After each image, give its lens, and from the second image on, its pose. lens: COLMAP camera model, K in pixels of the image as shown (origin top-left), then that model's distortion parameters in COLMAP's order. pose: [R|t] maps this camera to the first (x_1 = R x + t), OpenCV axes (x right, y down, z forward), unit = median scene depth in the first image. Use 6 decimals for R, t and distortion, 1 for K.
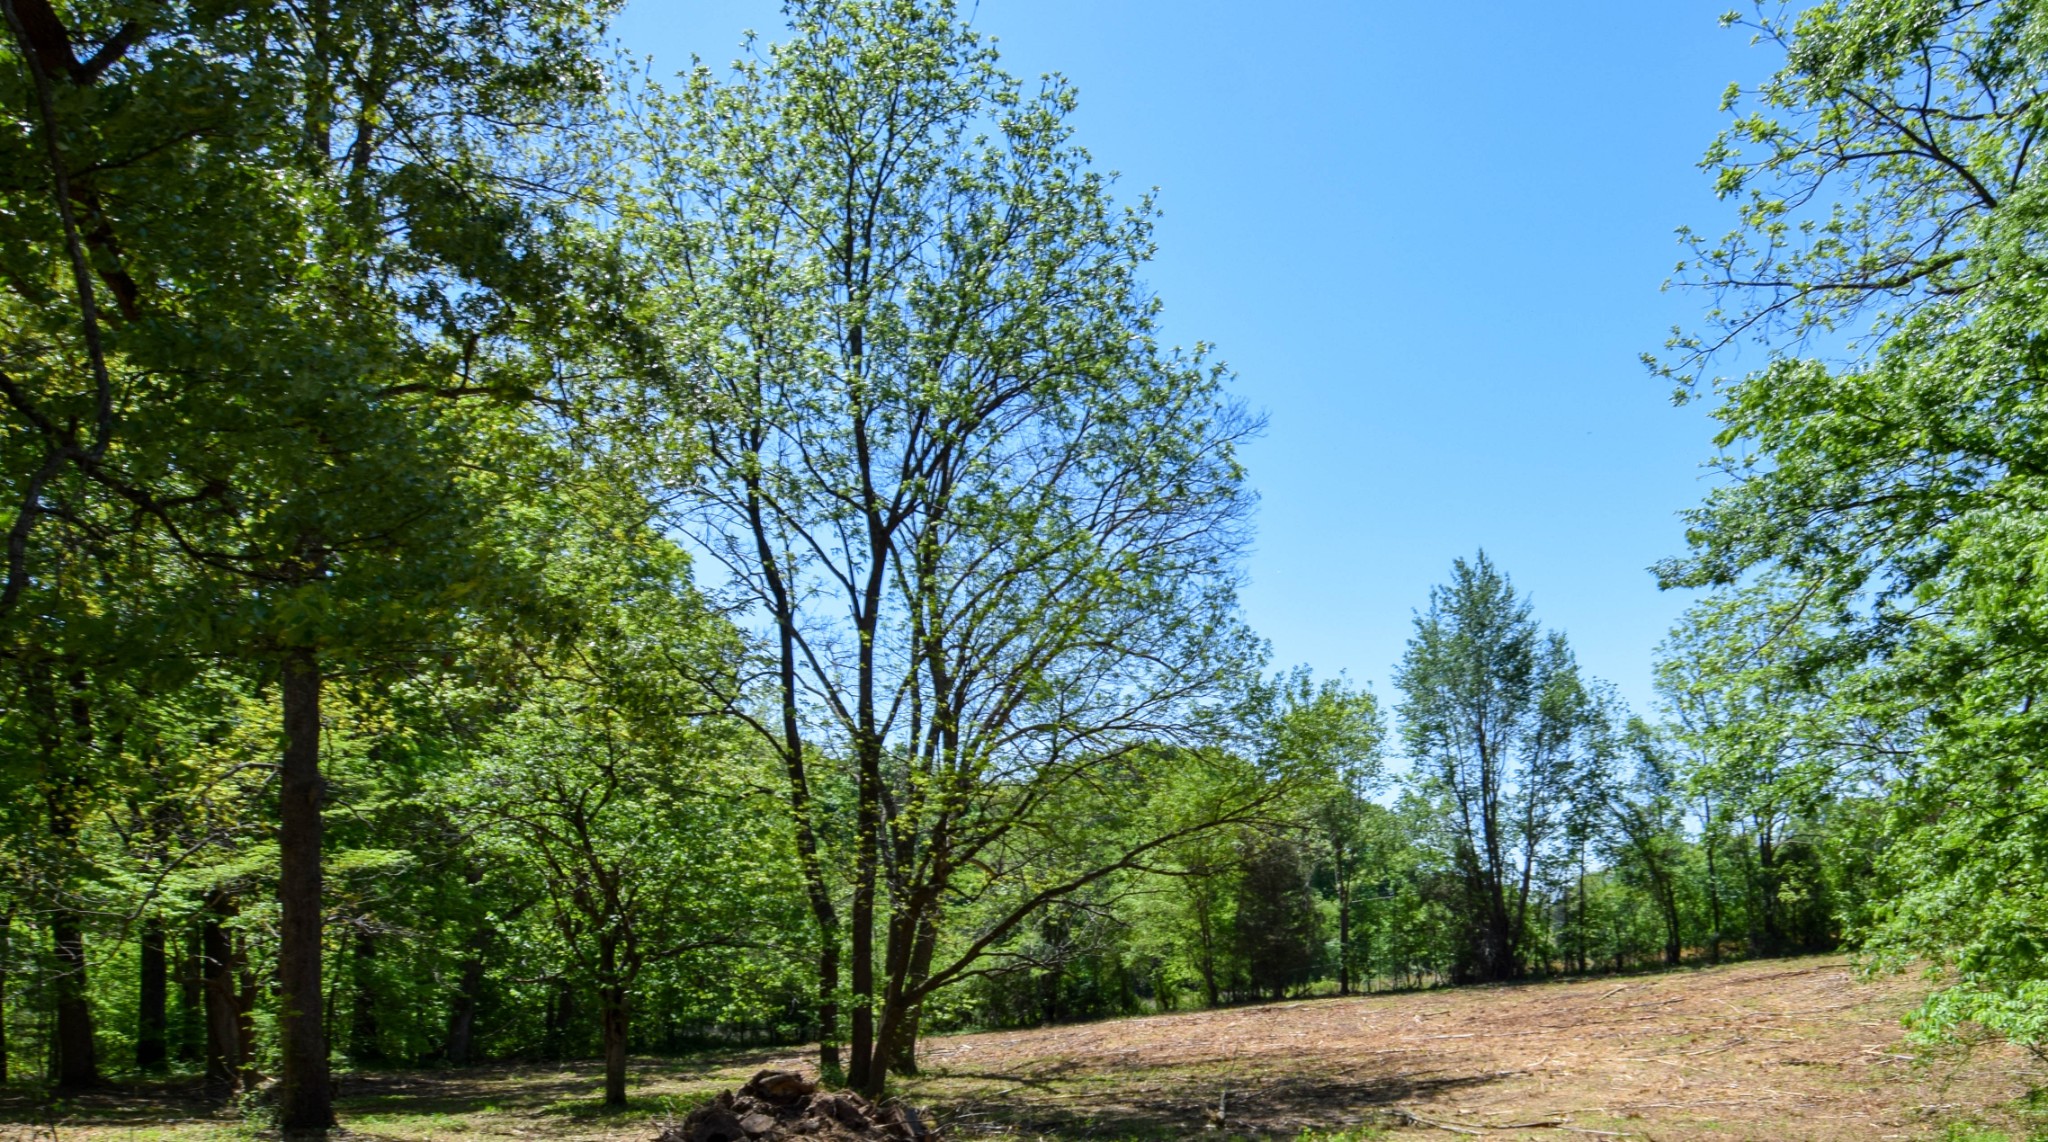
lens RADIAL K [[1004.3, 0, 1024.0], [0, 1004.3, 571.0], [0, 0, 1]] dist [-0.014823, 0.017810]
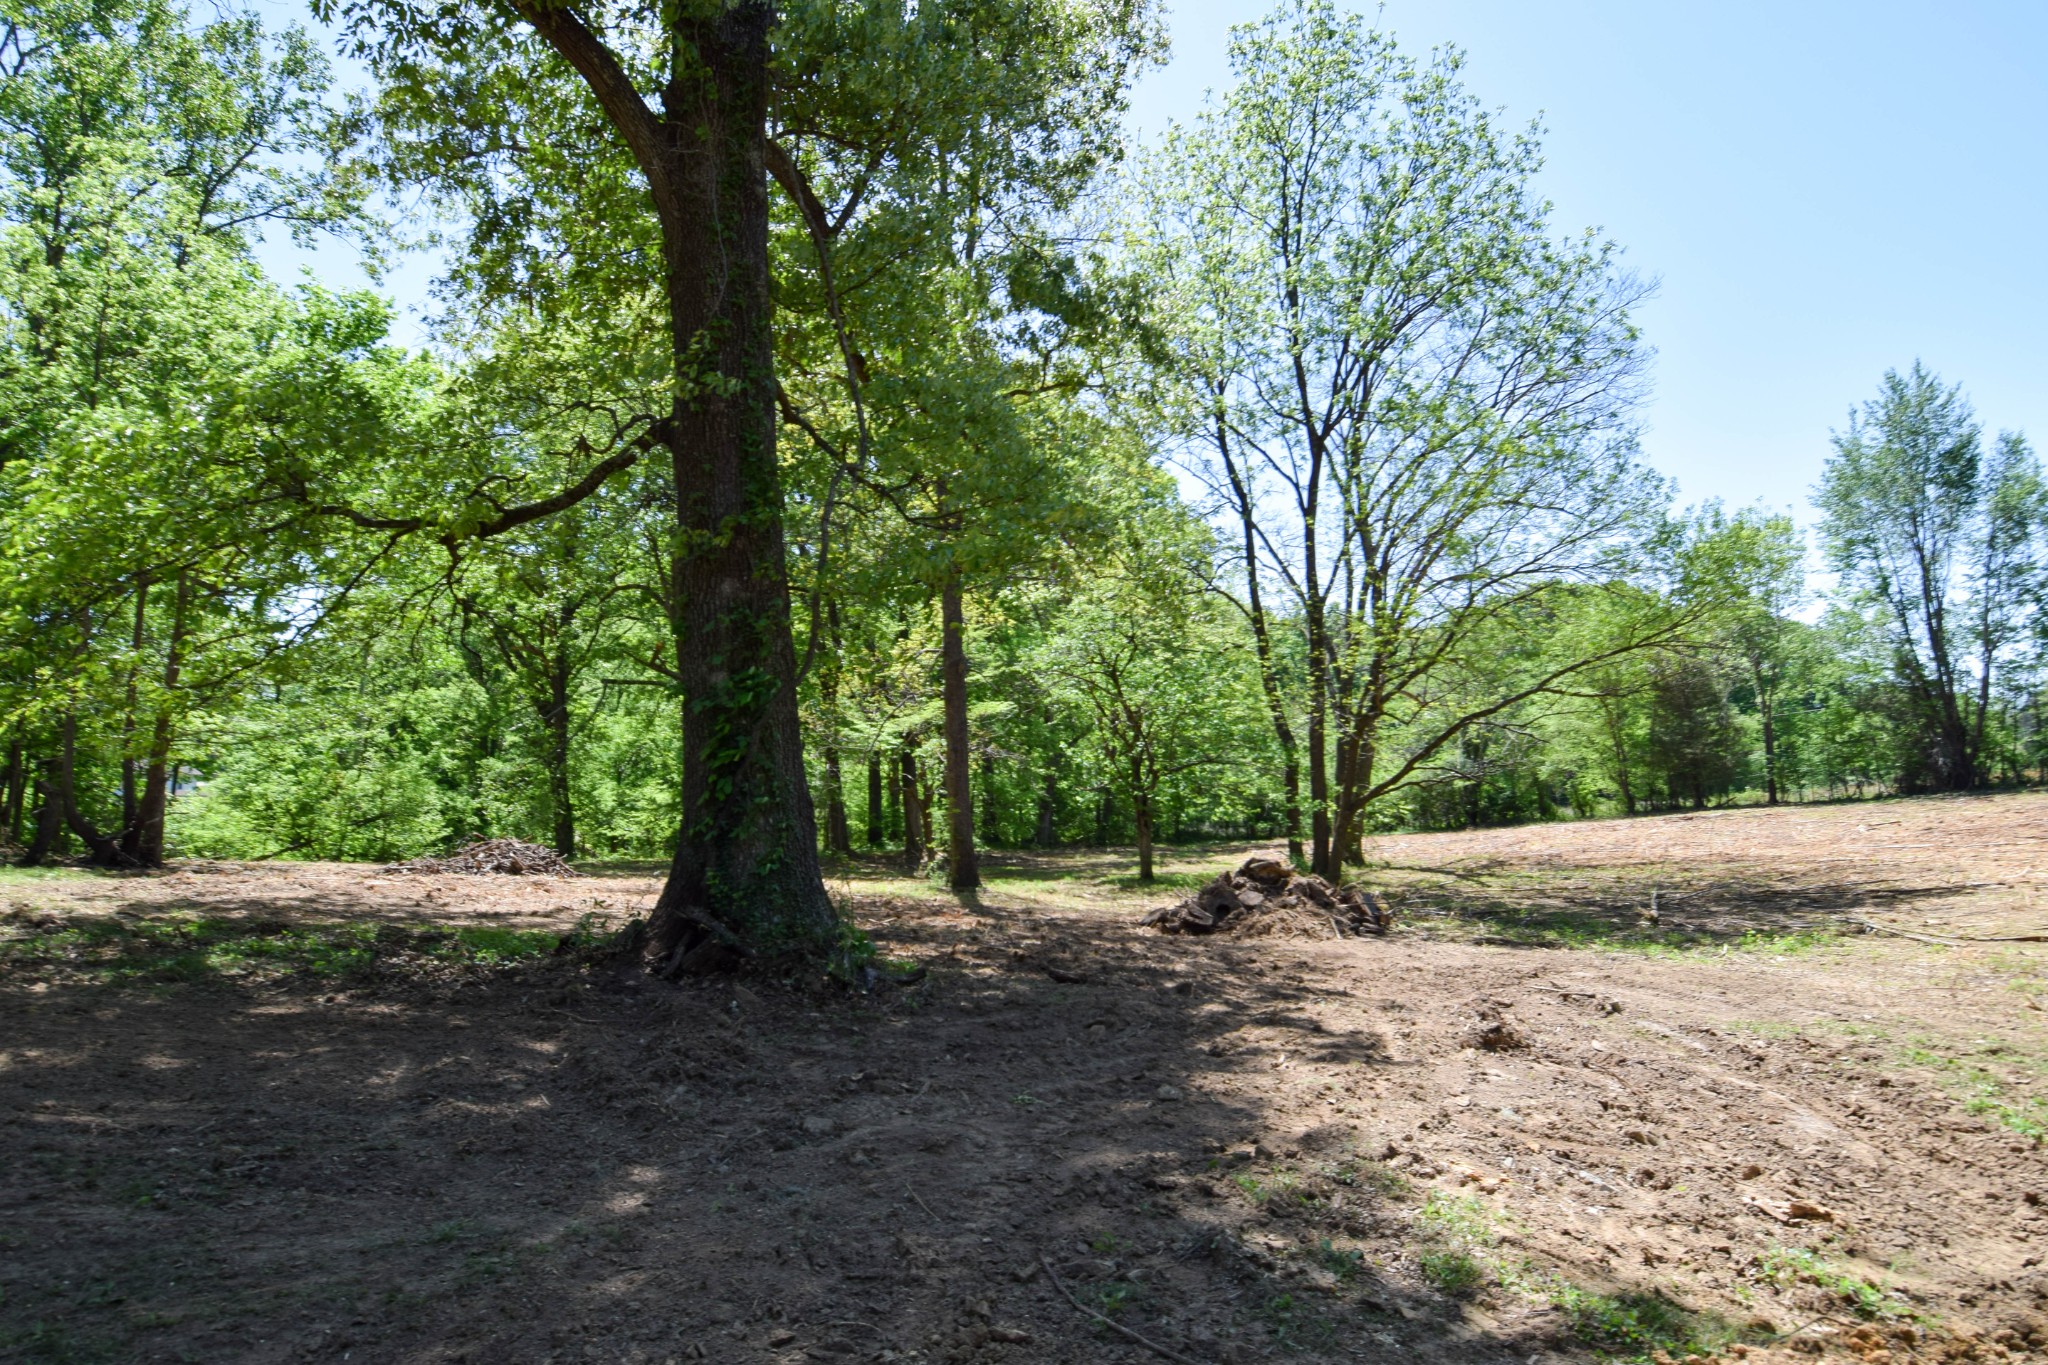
lens RADIAL K [[1124.1, 0, 1028.1], [0, 1124.1, 672.6], [0, 0, 1]] dist [0.049446, -0.054548]
pose [[0.947567, -0.075689, -0.310465, -0.062285], [0.138084, 0.973141, 0.184200, -0.060392], [0.288184, -0.217412, 0.932567, -0.483176]]
